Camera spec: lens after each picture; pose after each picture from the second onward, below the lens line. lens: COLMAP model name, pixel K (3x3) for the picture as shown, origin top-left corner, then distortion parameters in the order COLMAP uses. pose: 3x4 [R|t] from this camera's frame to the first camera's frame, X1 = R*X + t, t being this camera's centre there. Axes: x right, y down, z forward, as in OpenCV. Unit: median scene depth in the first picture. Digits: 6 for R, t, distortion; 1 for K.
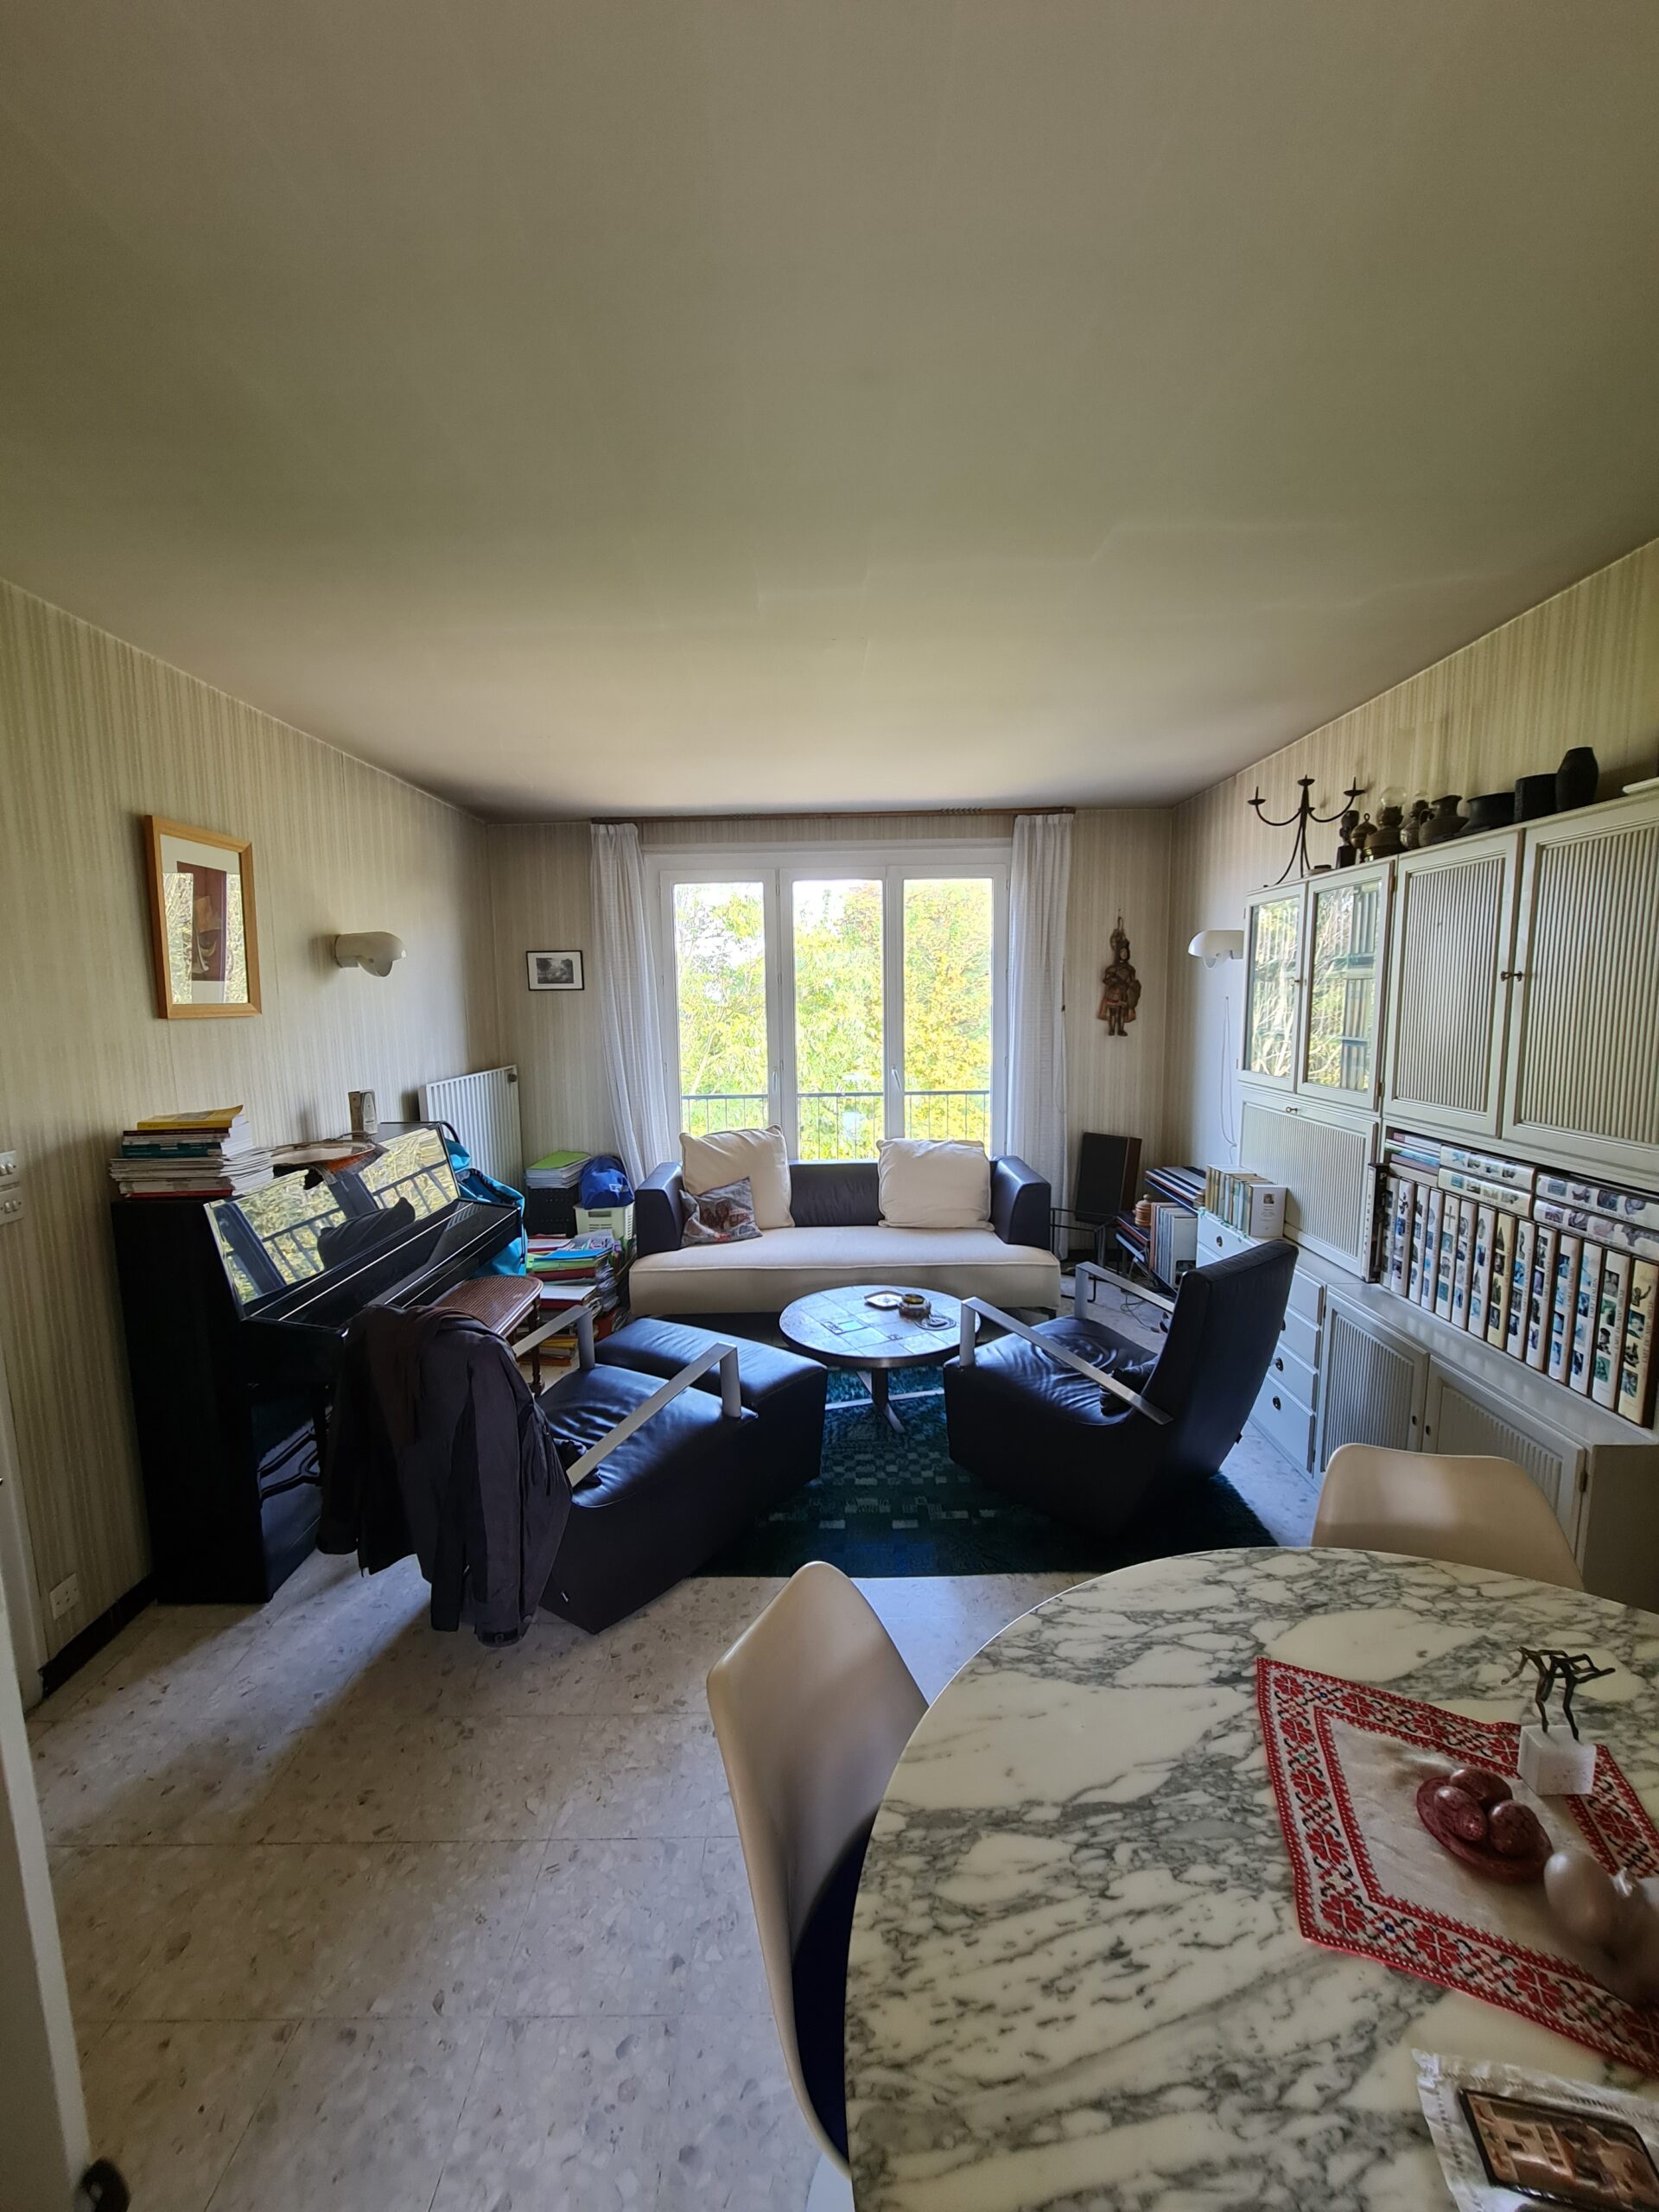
lens RADIAL K [[893.8, 0, 826.3], [0, 893.8, 1101.1], [0, 0, 1]] dist [0.000467, -0.000020]
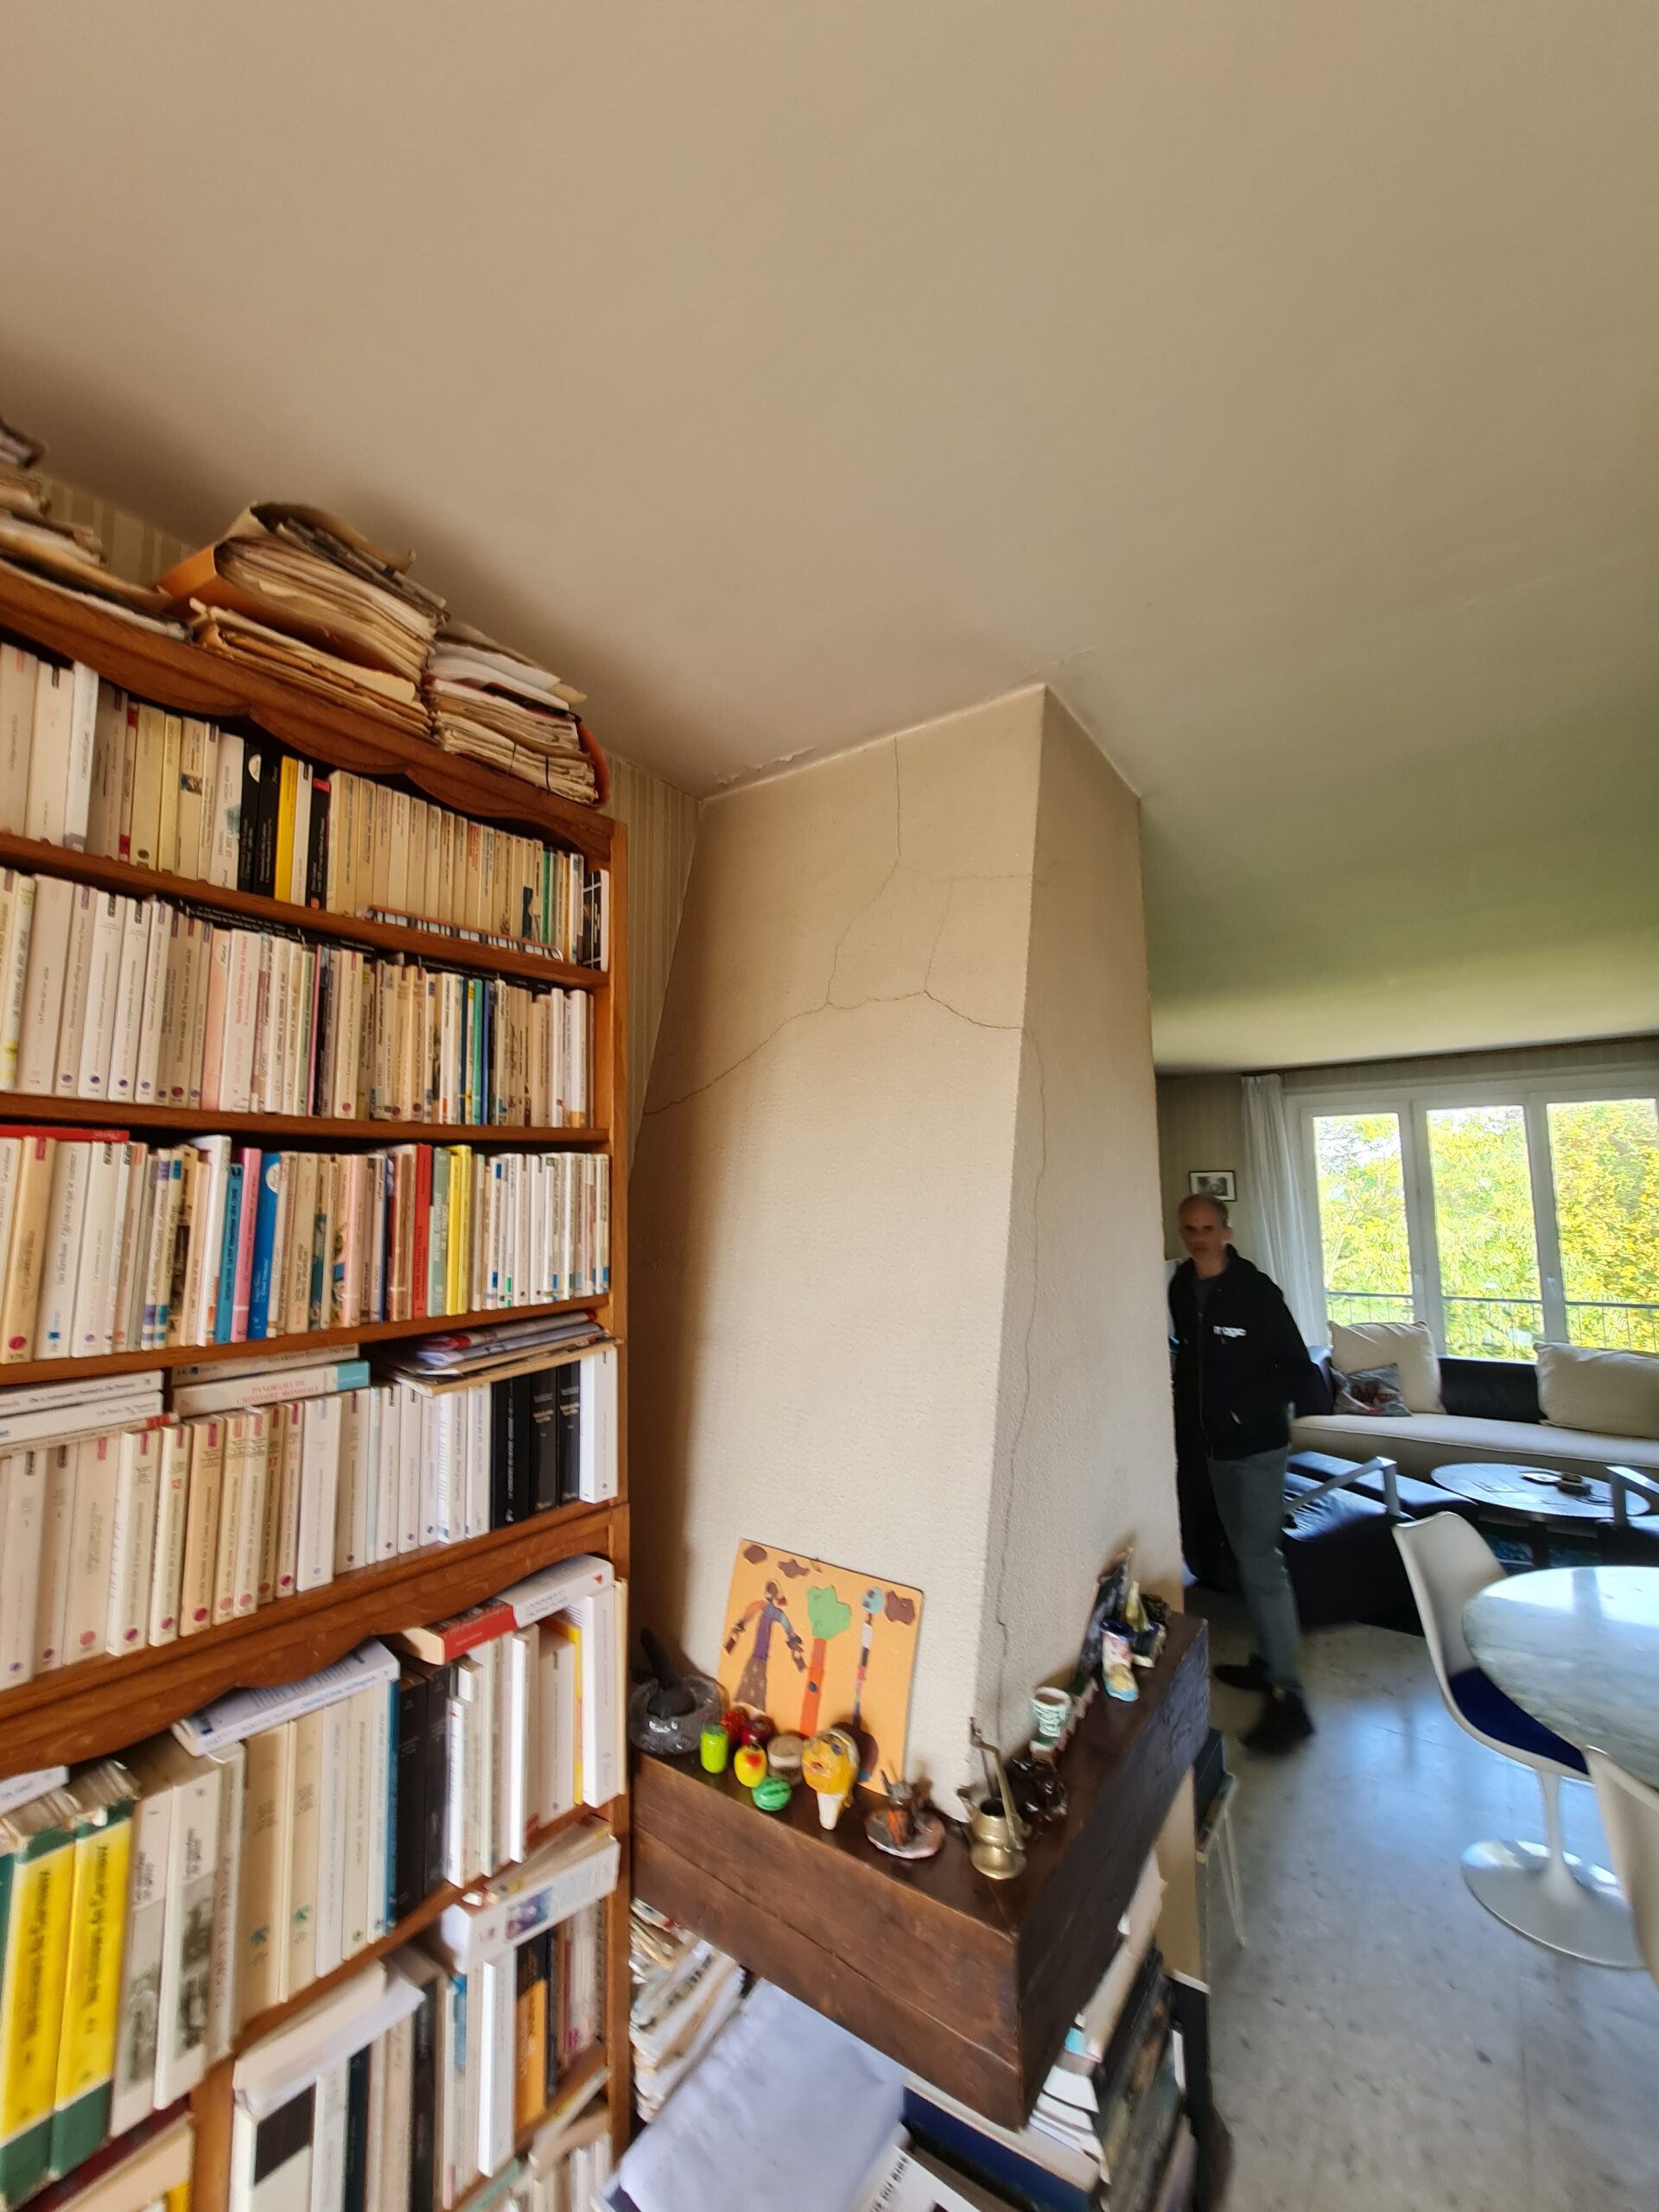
lens RADIAL K [[893.8, 0, 826.3], [0, 893.8, 1101.1], [0, 0, 1]] dist [0.000467, -0.000020]
pose [[0.803157, -0.058003, -0.592937, 0.026897], [-0.071380, 0.978712, -0.192428, 0.025821], [0.591475, 0.196873, 0.781919, -0.408603]]
